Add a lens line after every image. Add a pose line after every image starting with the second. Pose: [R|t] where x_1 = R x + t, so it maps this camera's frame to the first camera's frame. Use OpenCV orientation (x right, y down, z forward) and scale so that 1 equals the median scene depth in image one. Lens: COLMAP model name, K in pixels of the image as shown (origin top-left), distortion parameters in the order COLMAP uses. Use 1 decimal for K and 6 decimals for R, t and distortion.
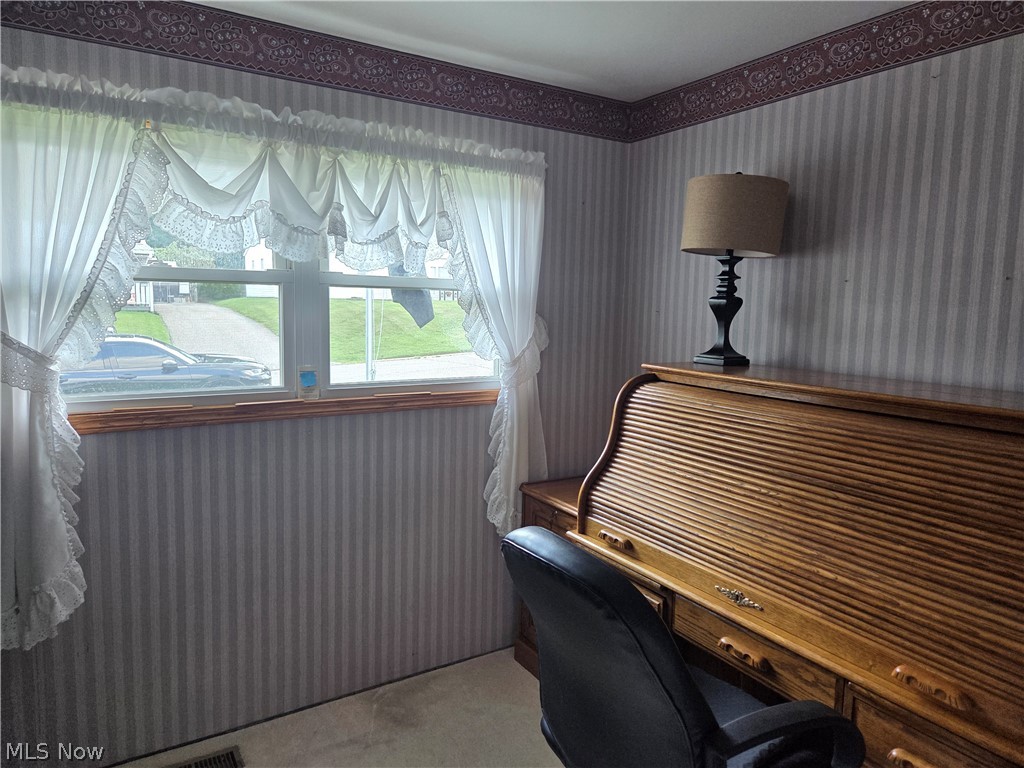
lens RADIAL K [[681.1, 0, 509.0], [0, 681.1, 380.6], [0, 0, 1]] dist [0.074786, -0.049835]
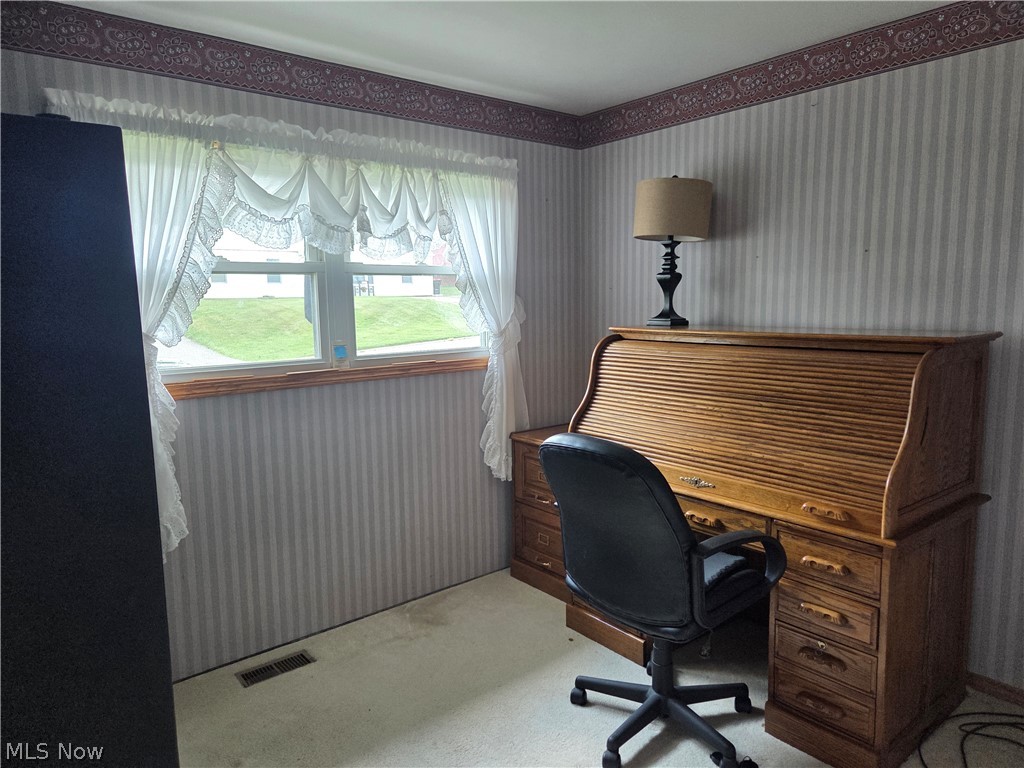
lens RADIAL K [[689.5, 0, 509.2], [0, 689.5, 393.0], [0, 0, 1]] dist [0.074750, -0.048047]
pose [[0.990598, -0.053324, 0.125989, -0.163692], [0.050217, 0.998354, 0.027714, 0.054323], [-0.127259, -0.021126, 0.991645, -0.268085]]
